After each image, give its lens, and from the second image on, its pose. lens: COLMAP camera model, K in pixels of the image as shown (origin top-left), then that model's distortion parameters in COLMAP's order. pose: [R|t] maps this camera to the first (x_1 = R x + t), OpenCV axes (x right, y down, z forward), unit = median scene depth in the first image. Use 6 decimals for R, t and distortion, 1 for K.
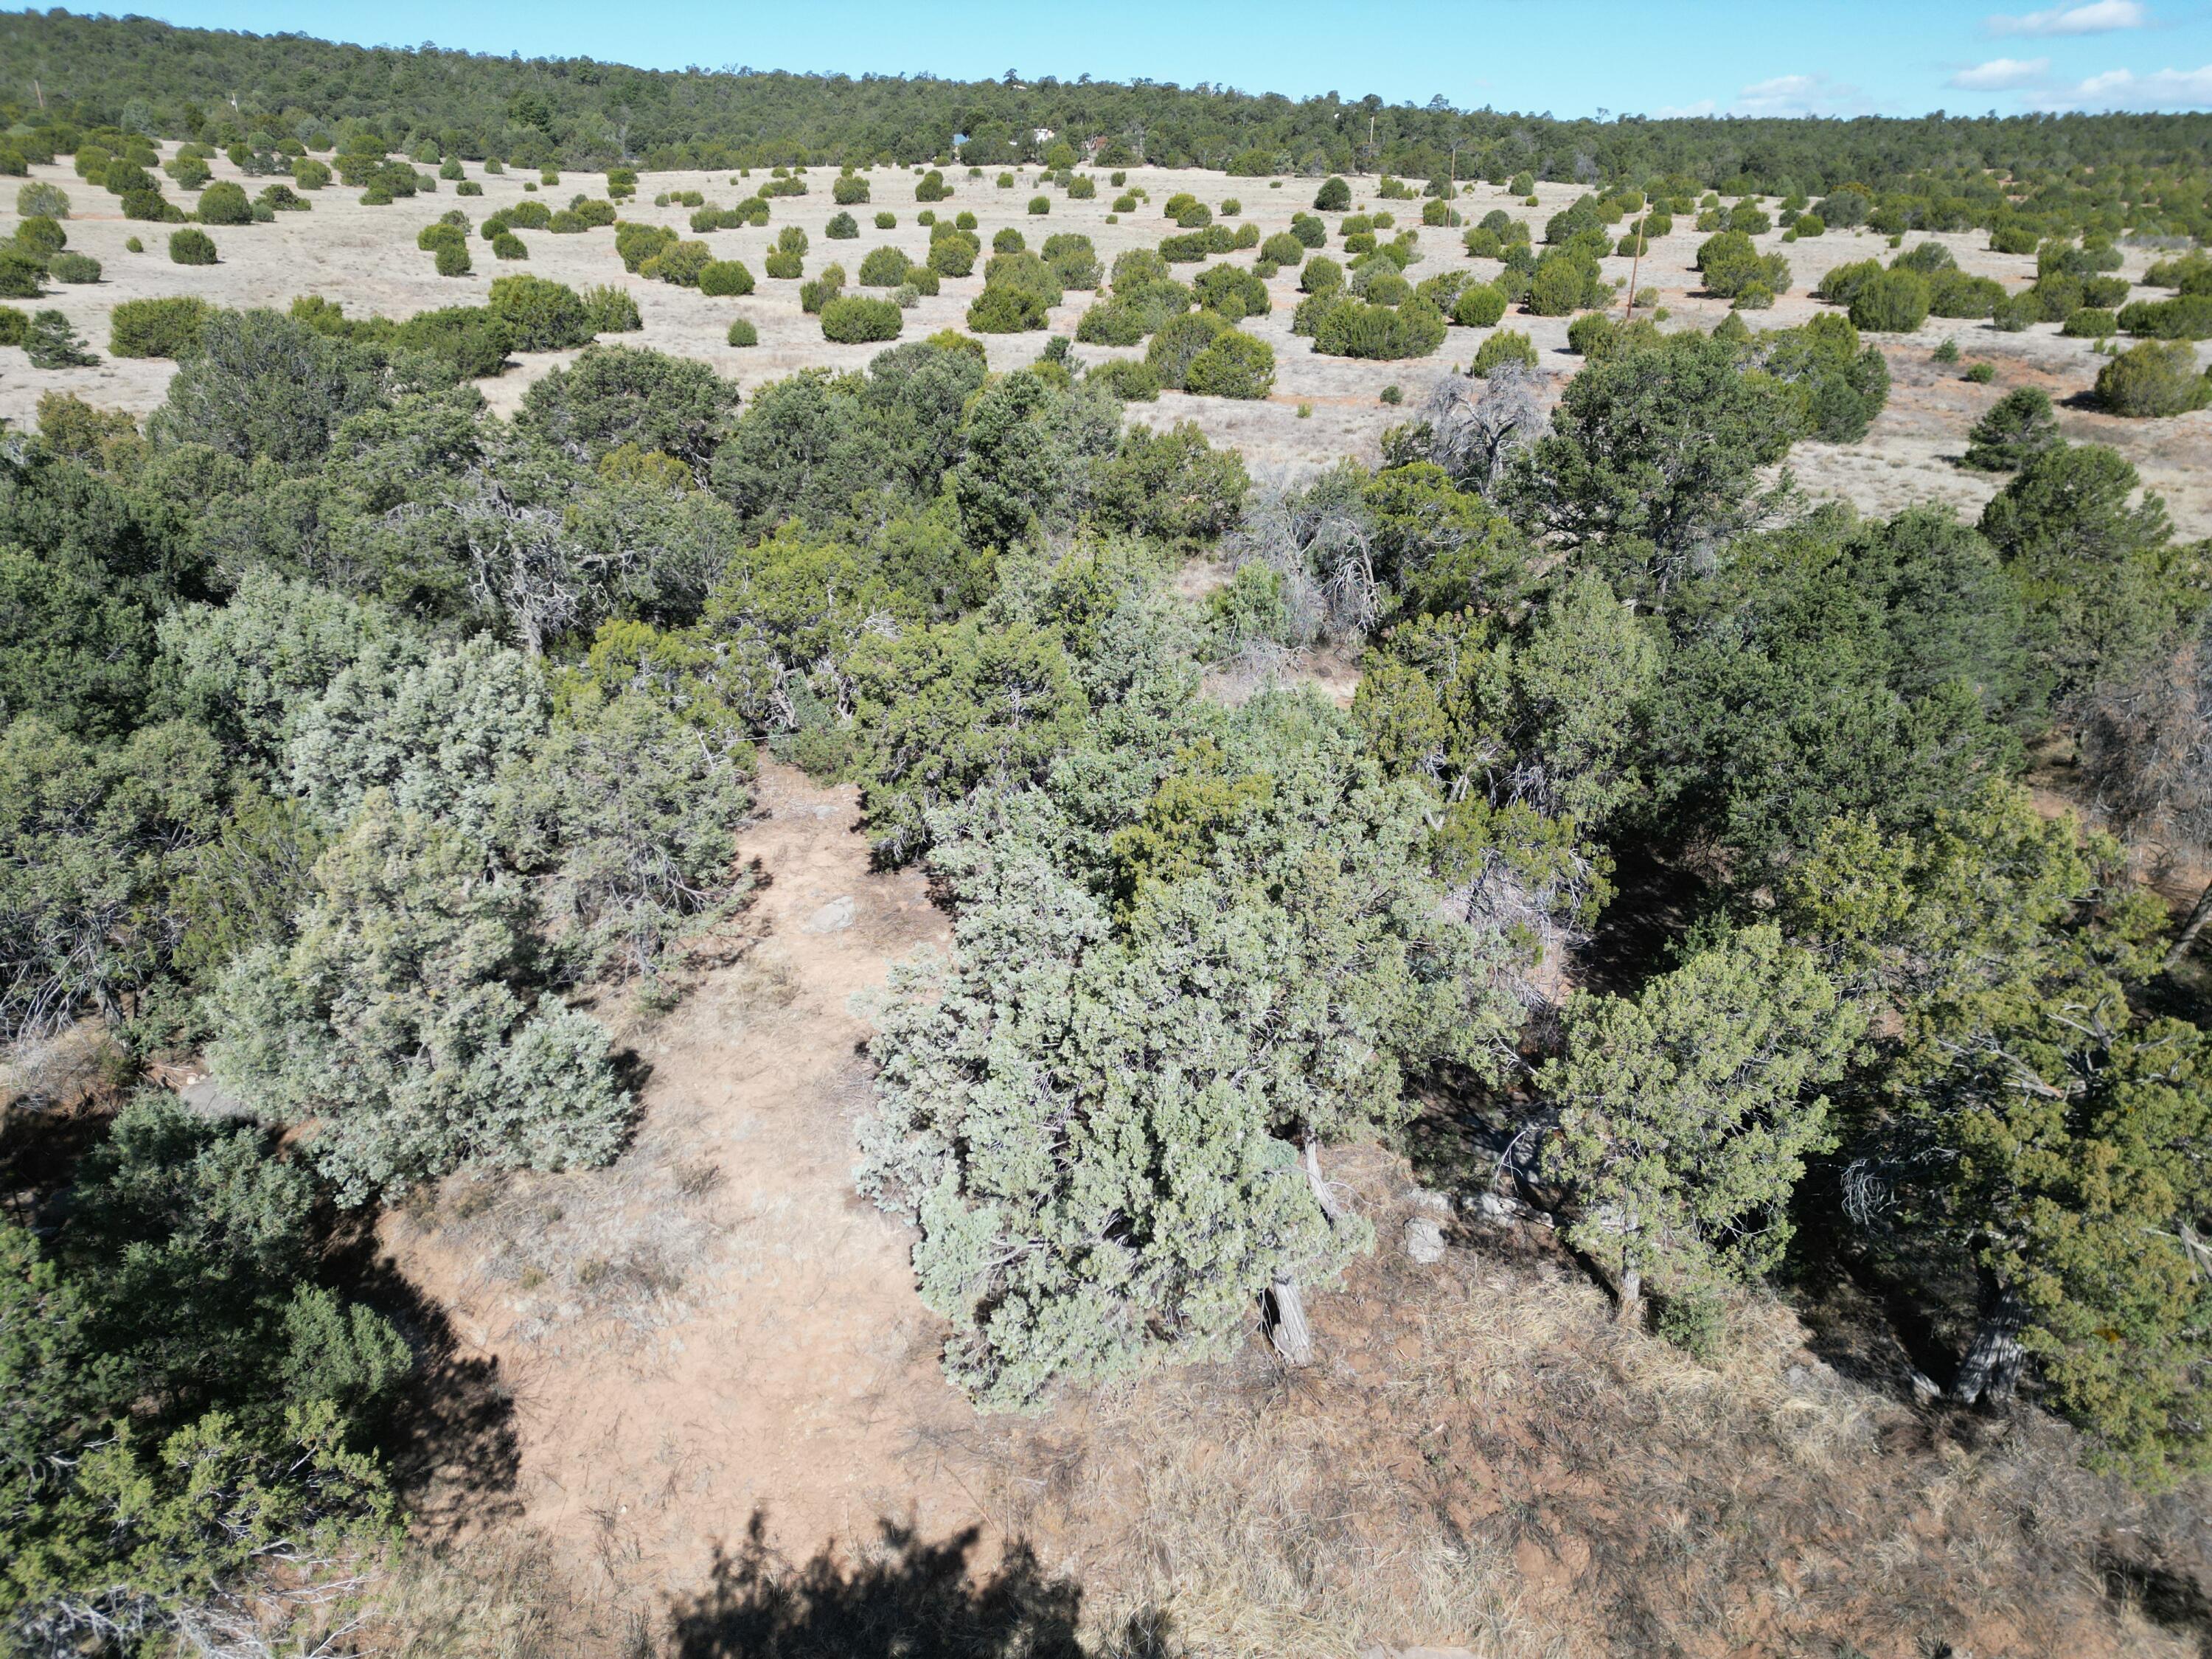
lens RADIAL K [[1527.7, 0, 1110.1], [0, 1527.7, 824.2], [0, 0, 1]] dist [0.097606, -0.094219]
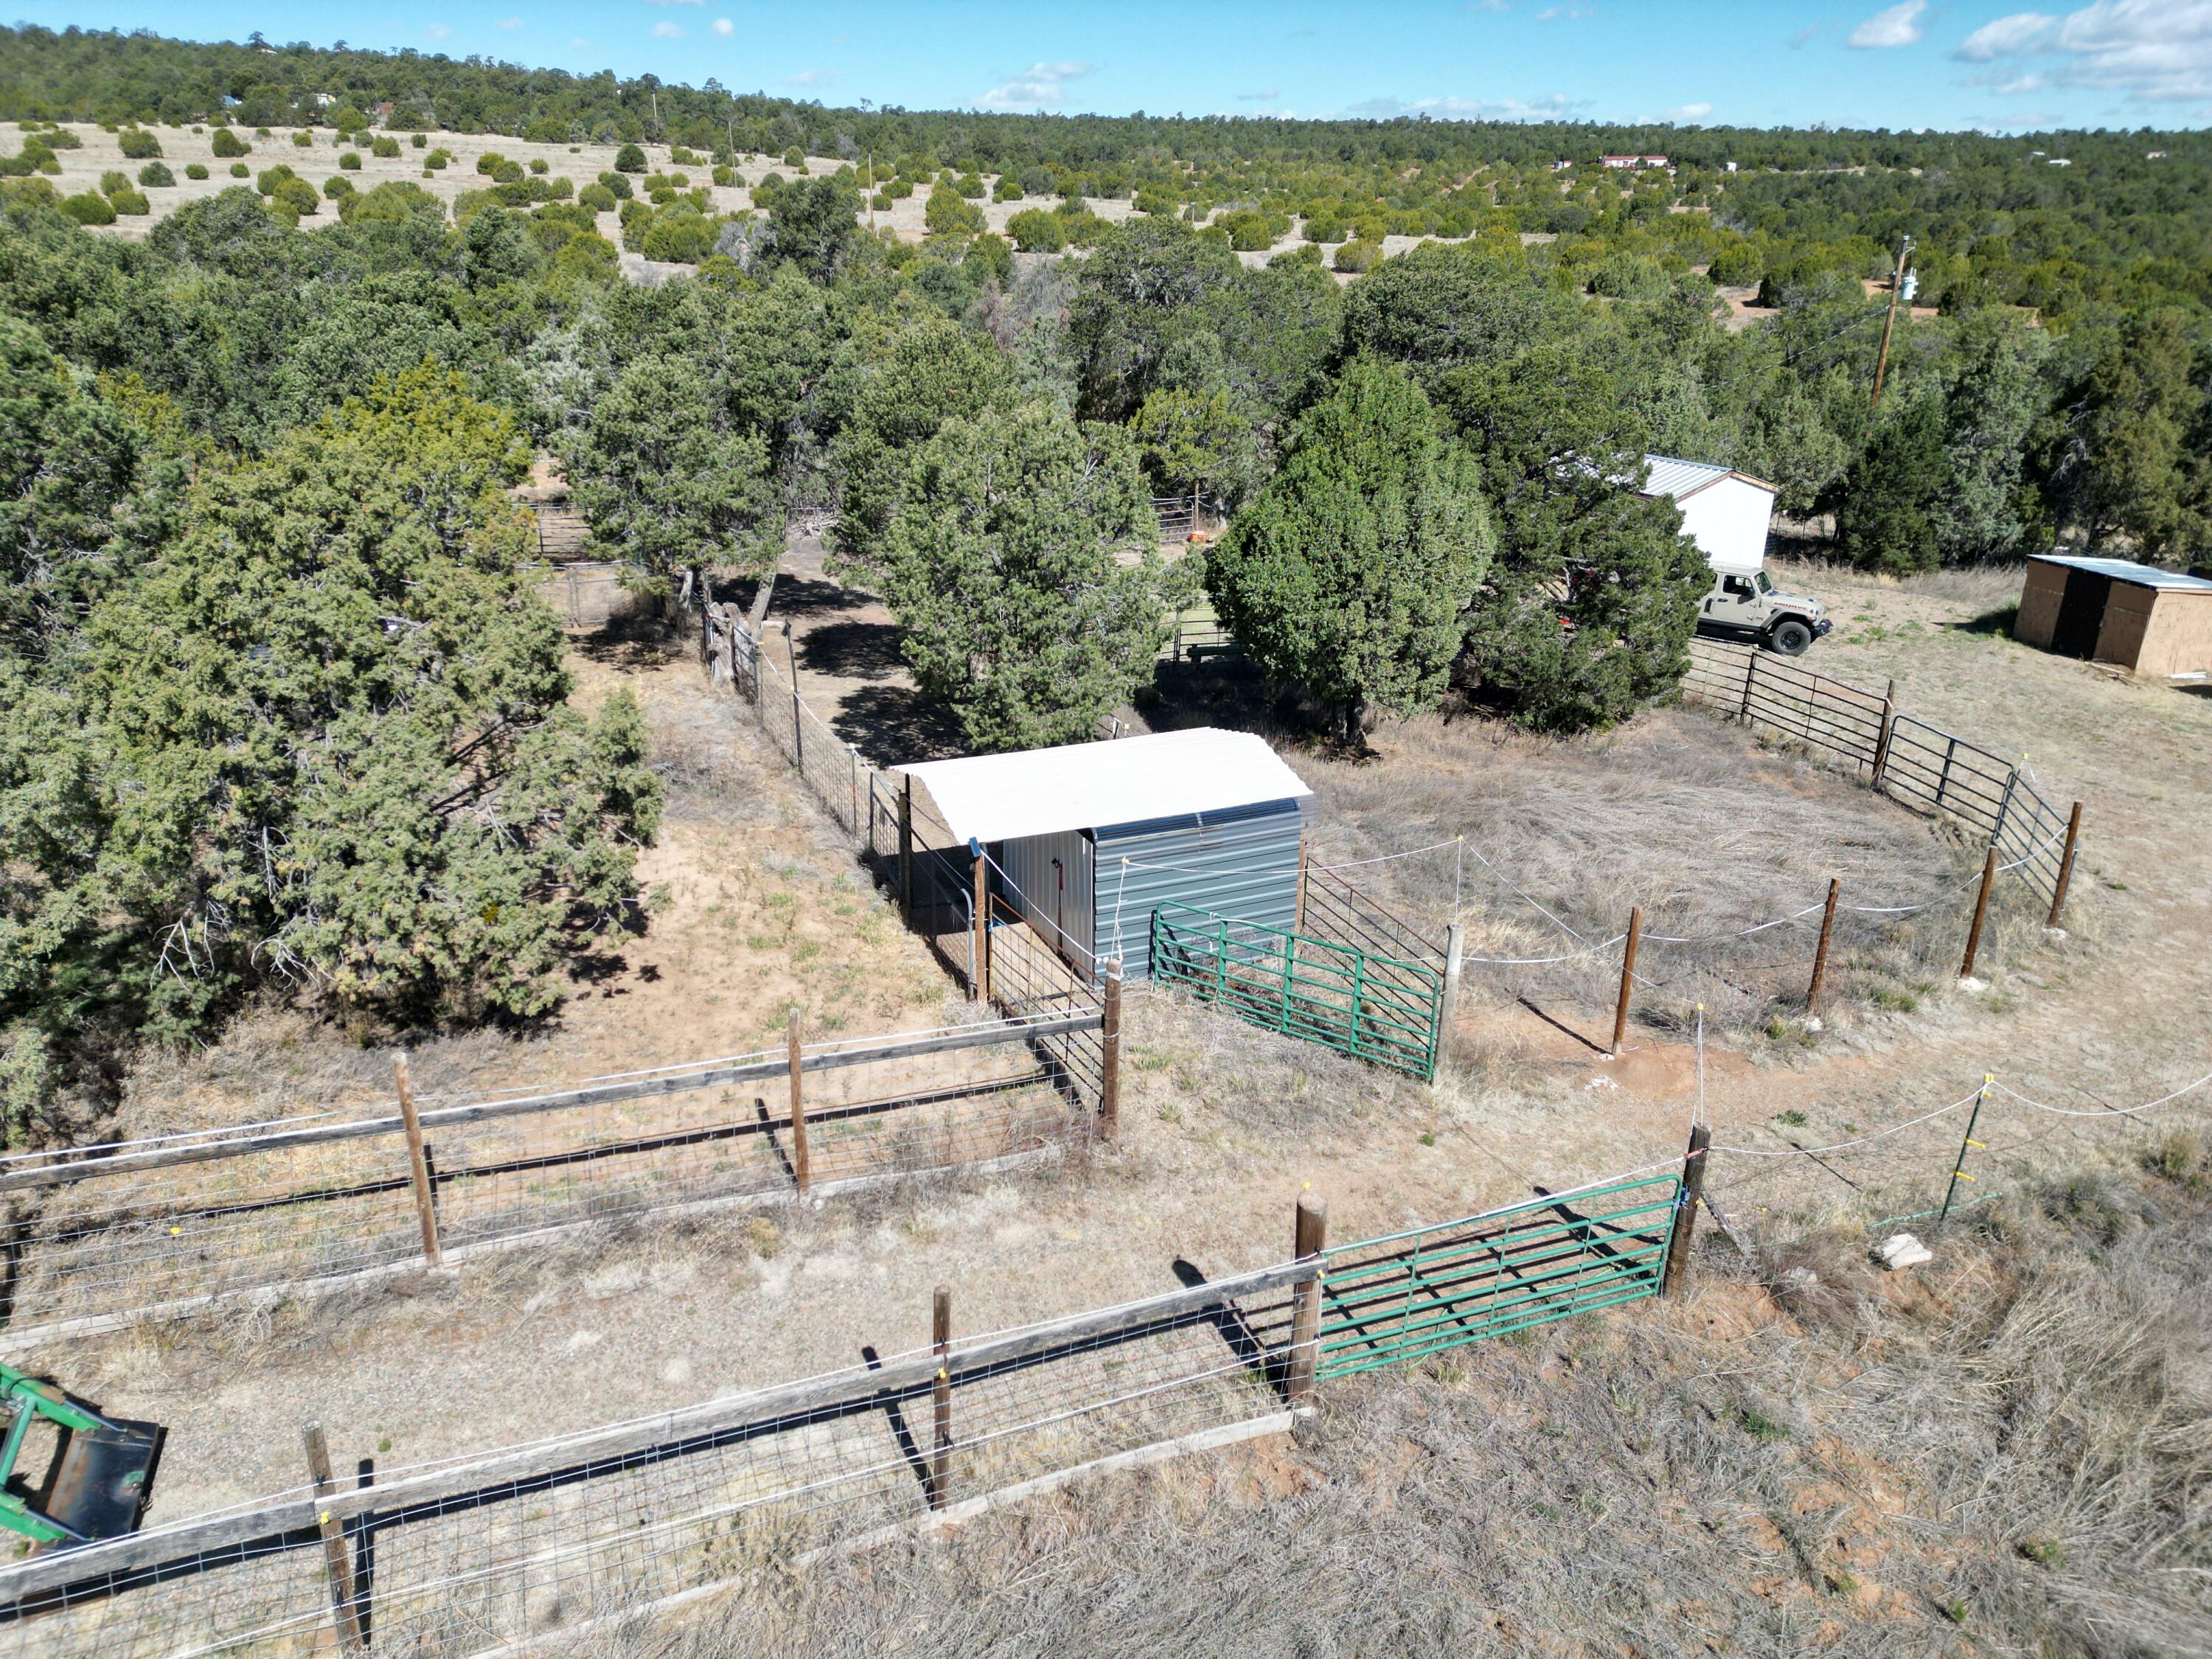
lens RADIAL K [[1527.7, 0, 1110.1], [0, 1527.7, 824.2], [0, 0, 1]] dist [0.097606, -0.094219]
pose [[0.915171, -0.148392, 0.374755, -0.029674], [0.145891, 0.988674, 0.035213, 0.074134], [-0.375736, 0.022448, 0.926455, -0.153811]]
